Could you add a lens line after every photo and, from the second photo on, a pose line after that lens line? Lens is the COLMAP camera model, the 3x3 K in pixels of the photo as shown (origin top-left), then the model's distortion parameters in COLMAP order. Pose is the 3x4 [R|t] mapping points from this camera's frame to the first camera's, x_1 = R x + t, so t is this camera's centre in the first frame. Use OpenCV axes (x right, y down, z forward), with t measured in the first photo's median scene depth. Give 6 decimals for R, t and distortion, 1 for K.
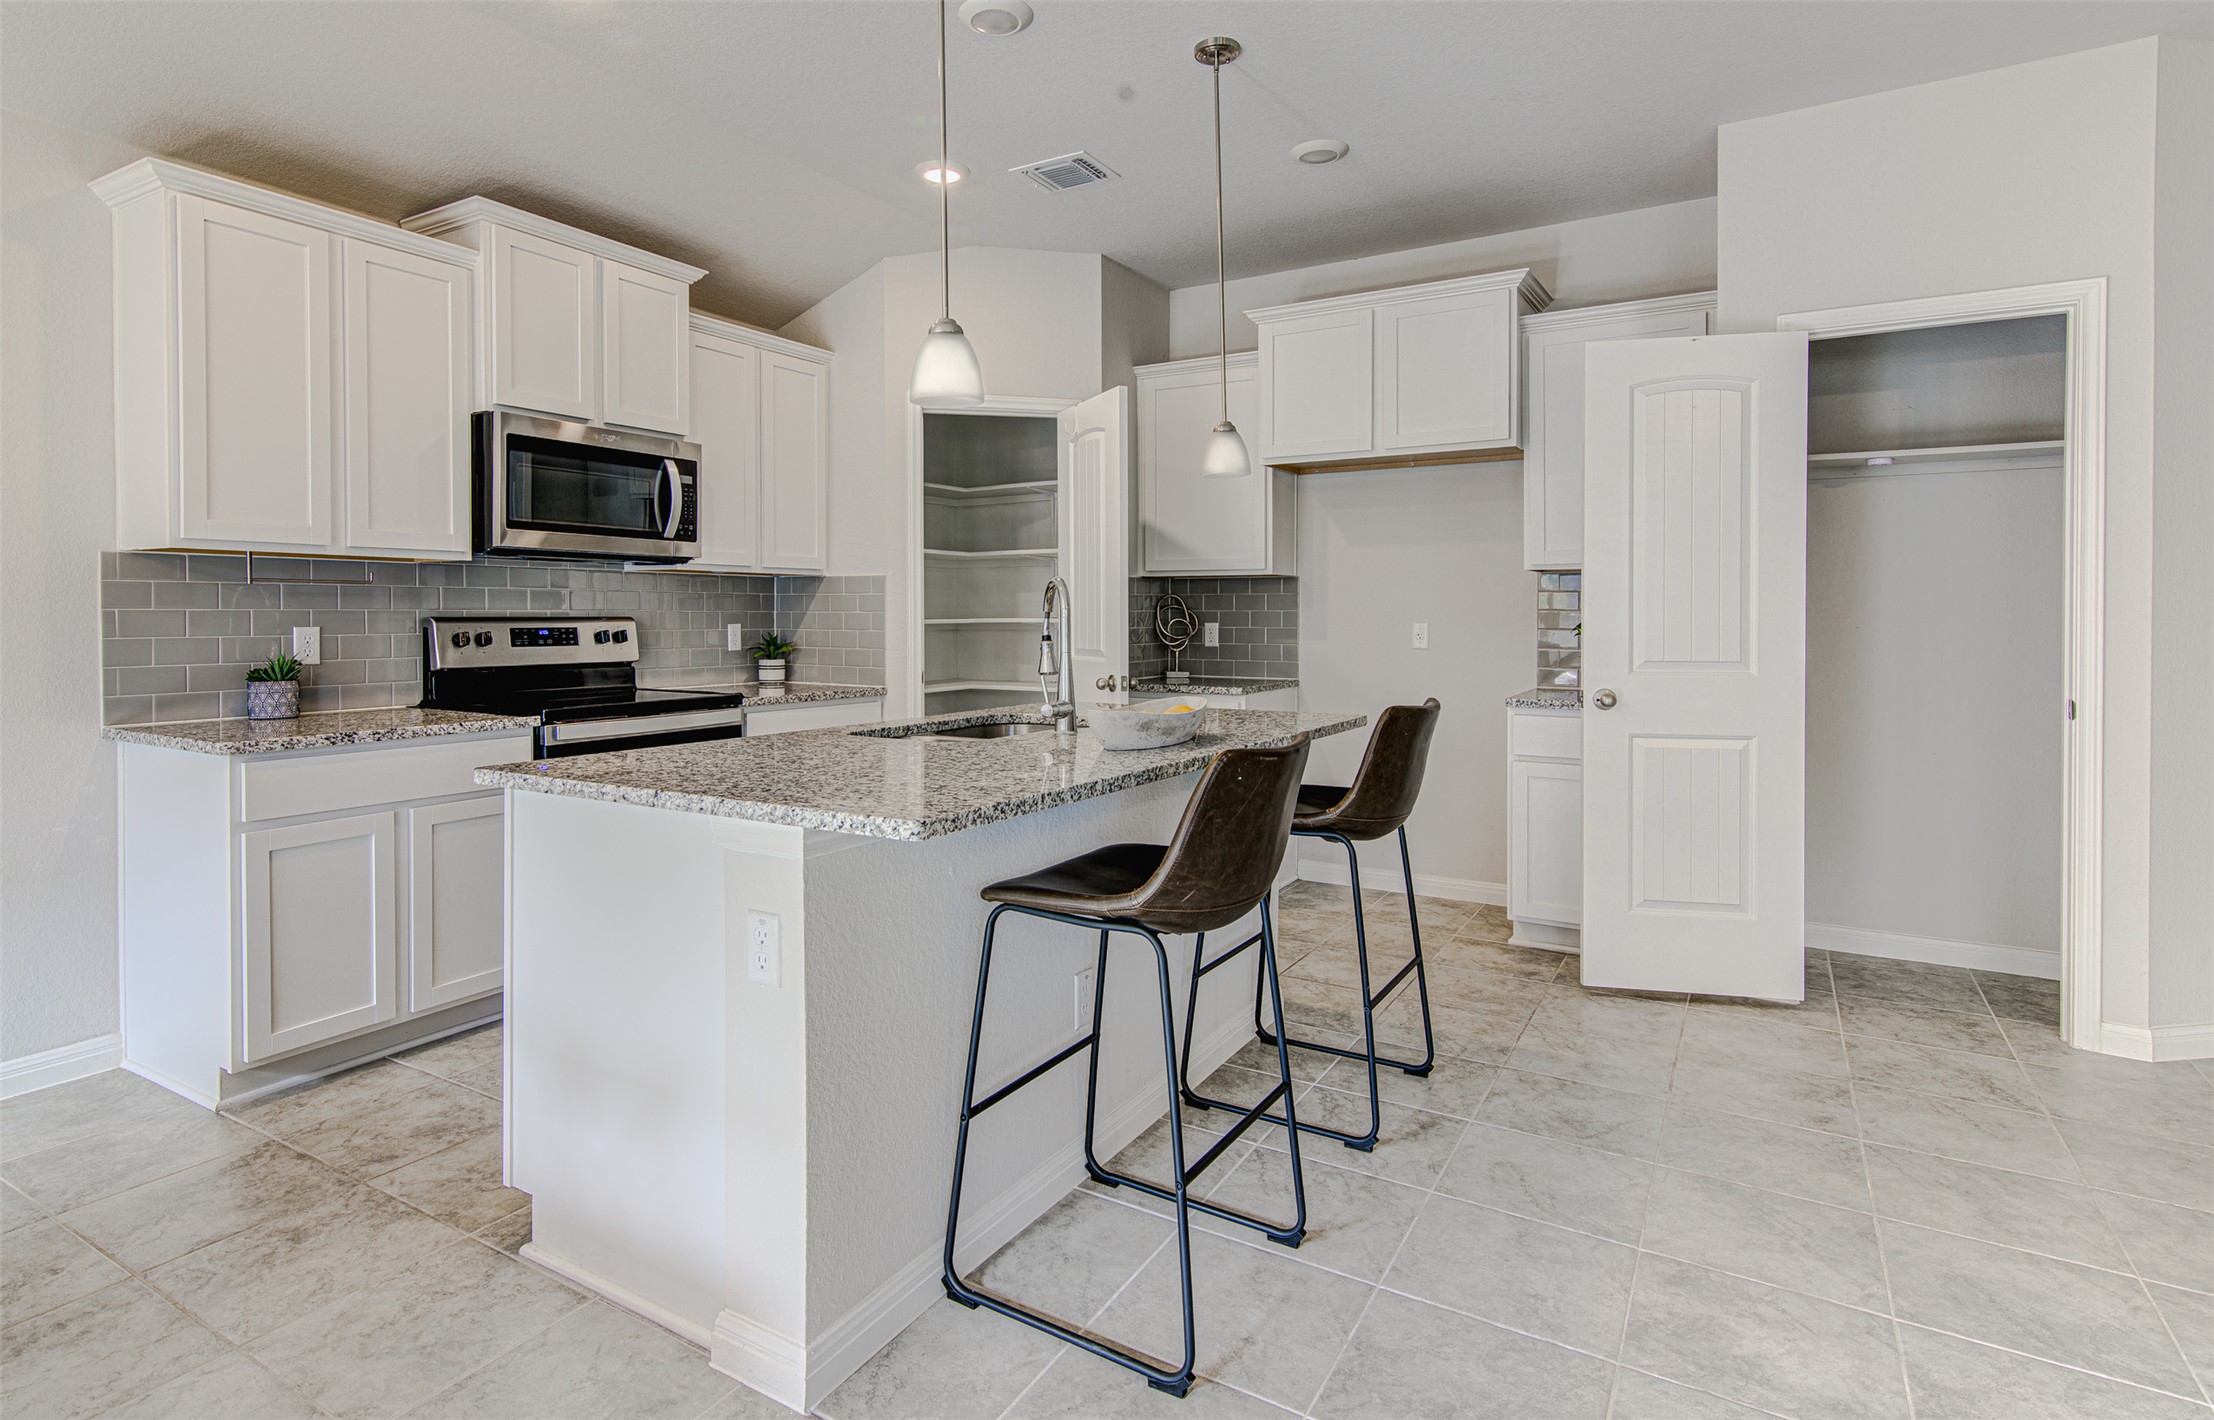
lens RADIAL K [[1091.3, 0, 1100.8], [0, 1091.3, 640.8], [0, 0, 1]] dist [0.017577, -0.000859]
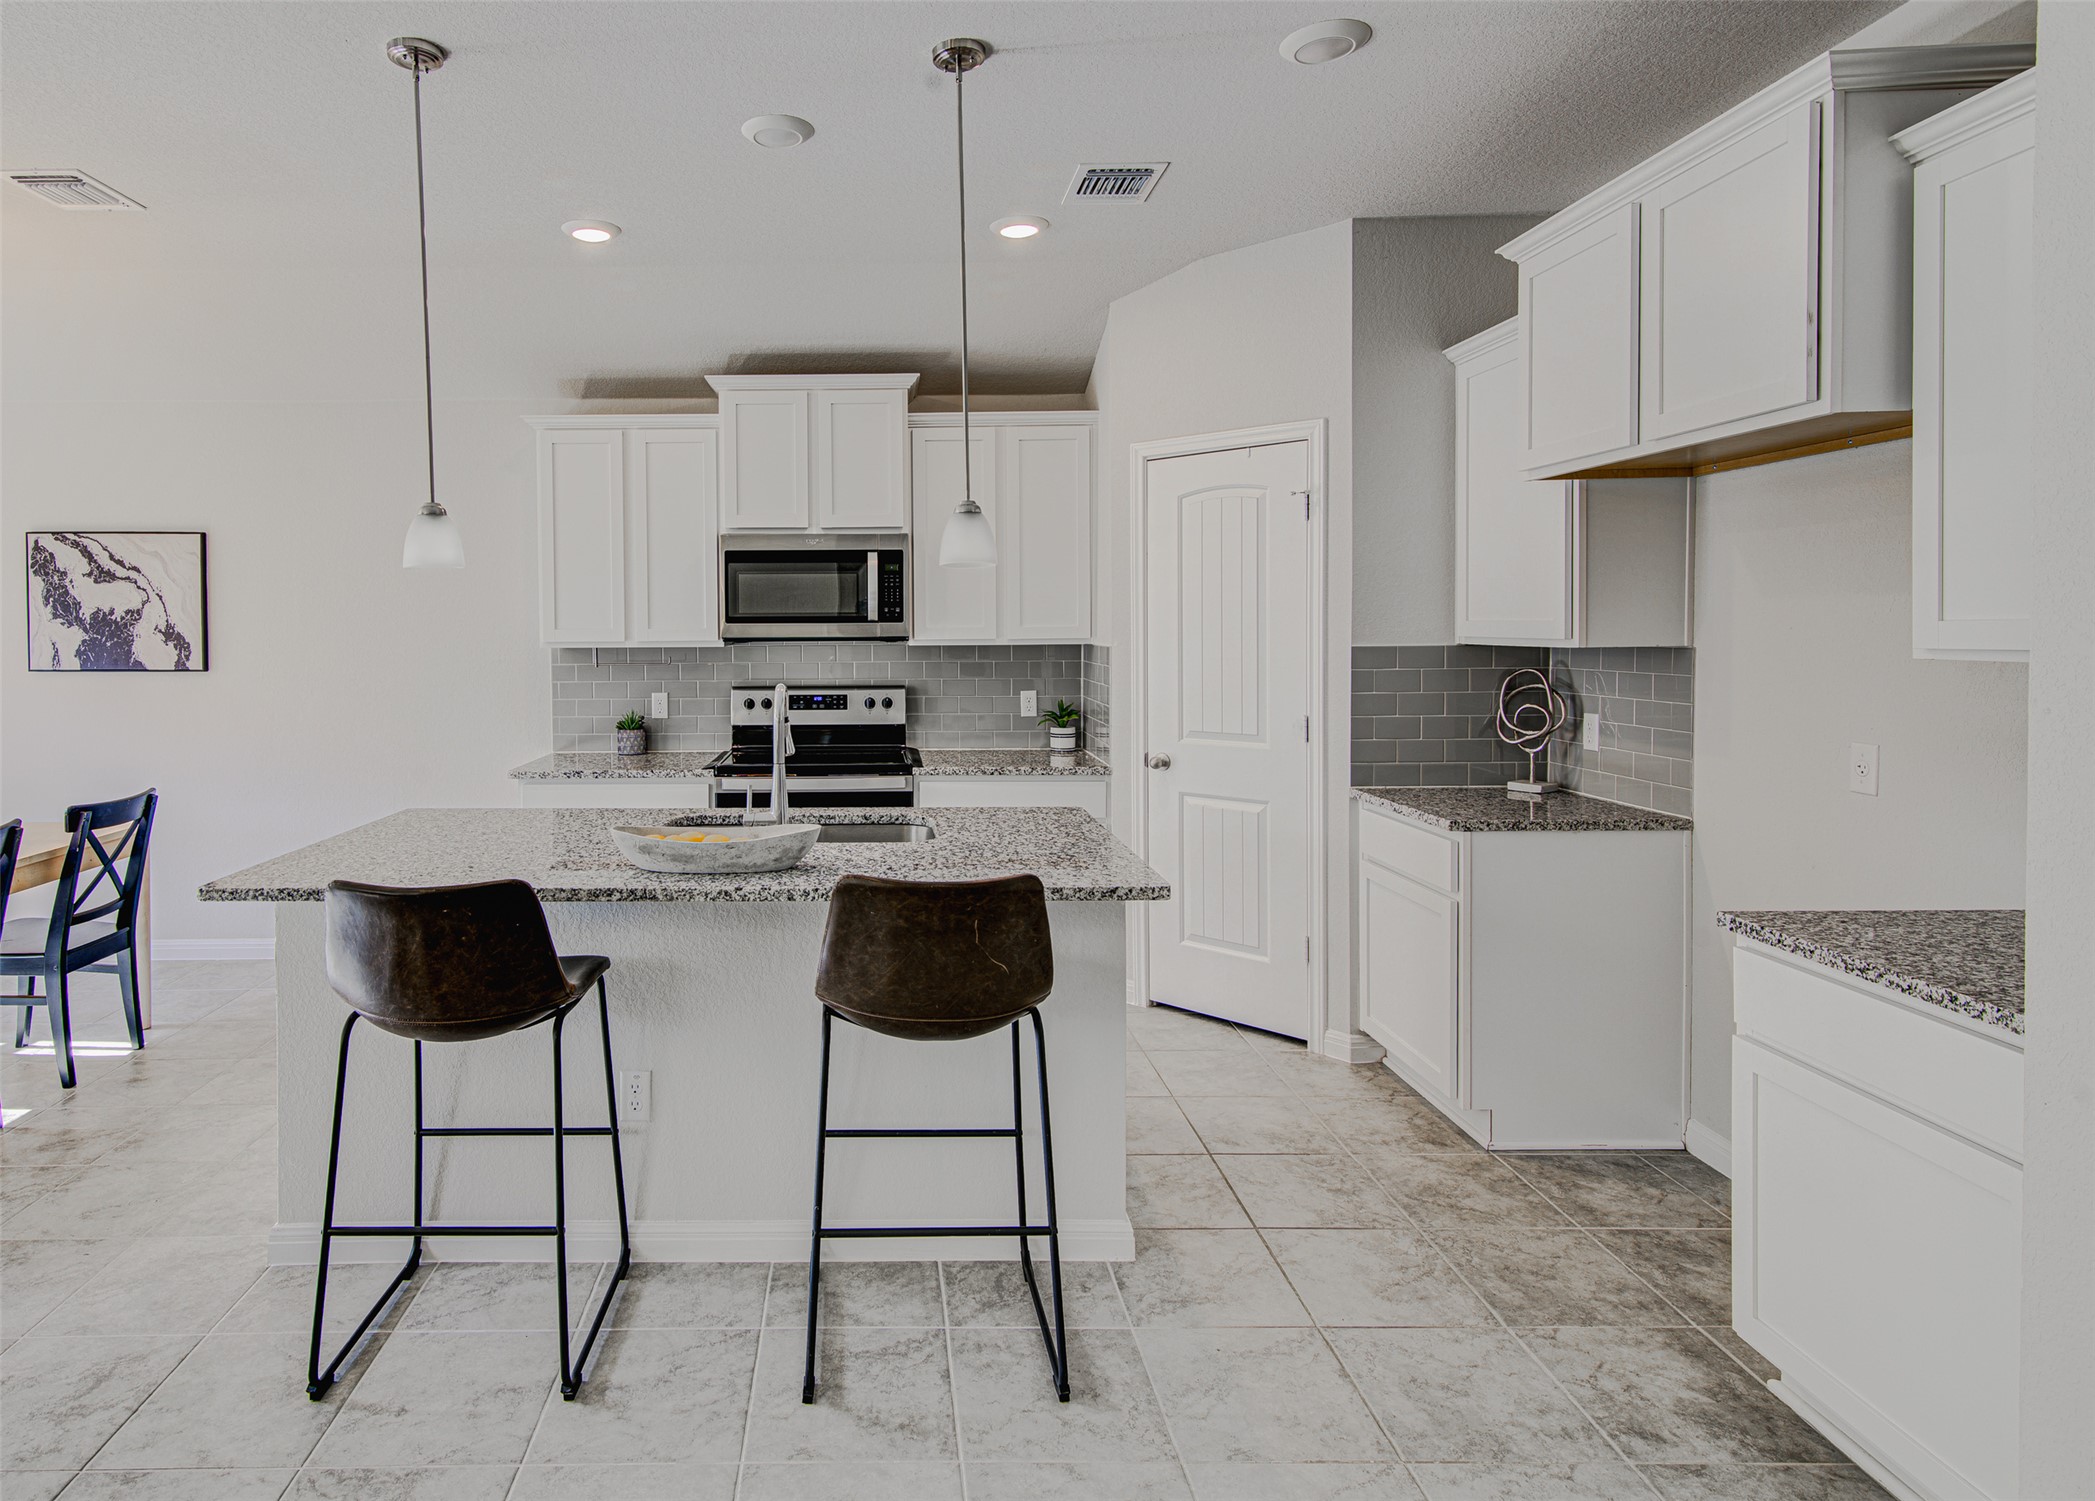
lens RADIAL K [[1185.3, 0, 876.6], [0, 1185.3, 661.3], [0, 0, 1]] dist [0.012352, -0.001119]
pose [[0.519735, 0.021314, -0.854061, 0.652822], [-0.014710, 0.999764, 0.015999, -0.070876], [0.854201, 0.004247, 0.519926, 0.361228]]
